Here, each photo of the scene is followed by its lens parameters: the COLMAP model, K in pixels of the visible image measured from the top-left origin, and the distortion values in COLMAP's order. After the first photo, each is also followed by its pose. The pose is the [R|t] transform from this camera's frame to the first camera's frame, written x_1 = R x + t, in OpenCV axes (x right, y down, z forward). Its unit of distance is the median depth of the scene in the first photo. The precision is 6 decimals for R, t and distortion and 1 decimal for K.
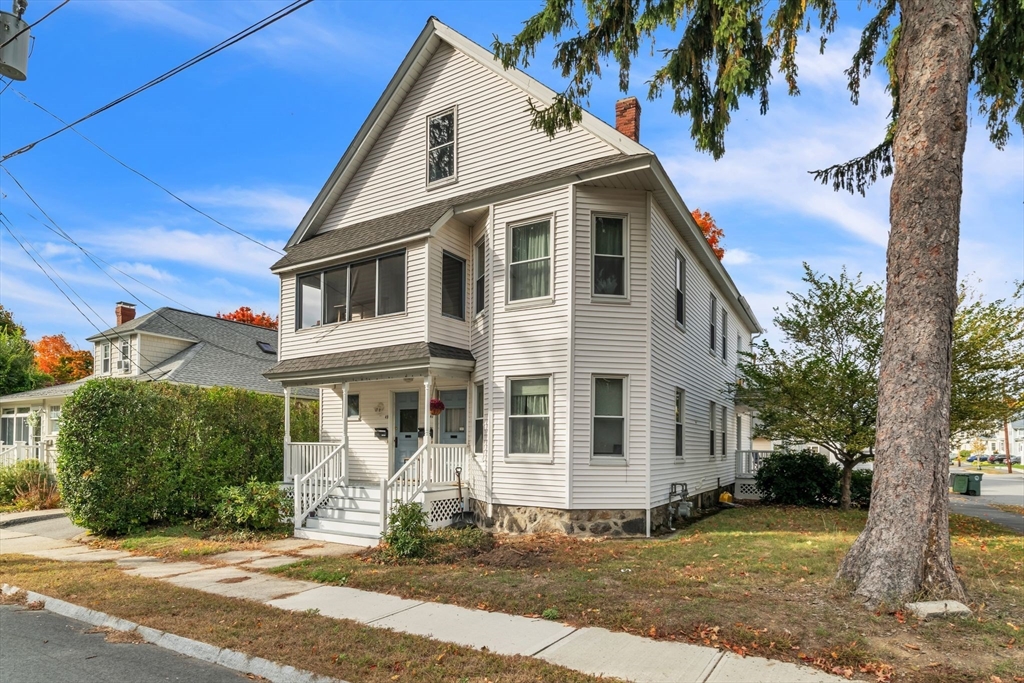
lens RADIAL K [[556.3, 0, 517.6], [0, 556.3, 444.2], [0, 0, 1]] dist [-0.011622, 0.002082]
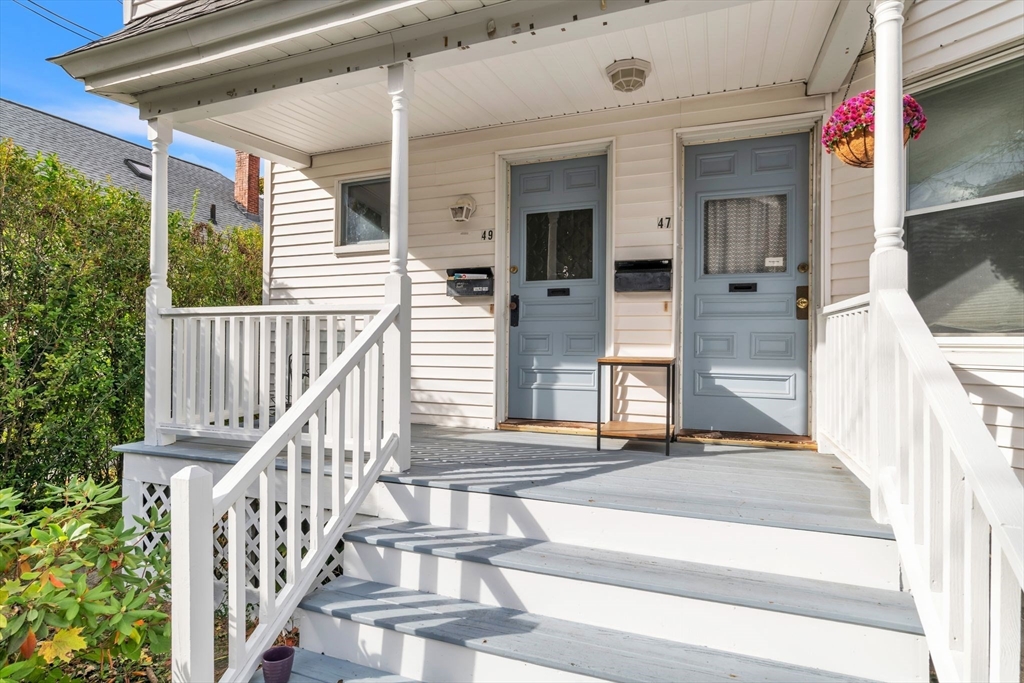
lens RADIAL K [[519.7, 0, 507.1], [0, 519.7, 344.6], [0, 0, 1]] dist [-0.022895, 0.014406]
pose [[0.988147, -0.005468, 0.153413, -0.349771], [0.005019, 0.999982, 0.003312, 0.020111], [-0.153429, -0.002502, 0.988157, 0.894381]]
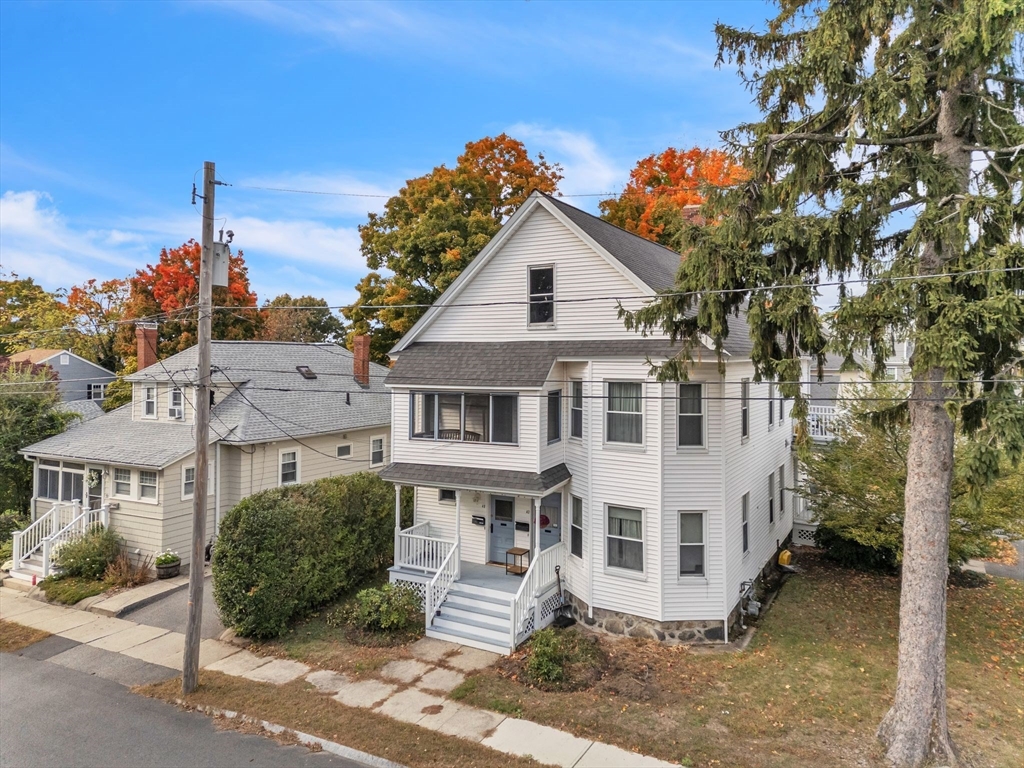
lens RADIAL K [[694.1, 0, 515.7], [0, 694.1, 376.5], [0, 0, 1]] dist [0.126479, -0.047183]
pose [[0.999879, -0.009106, 0.012638, -0.238026], [0.008807, 0.999684, 0.023547, -0.449960], [-0.012848, -0.023432, 0.999643, -0.538059]]
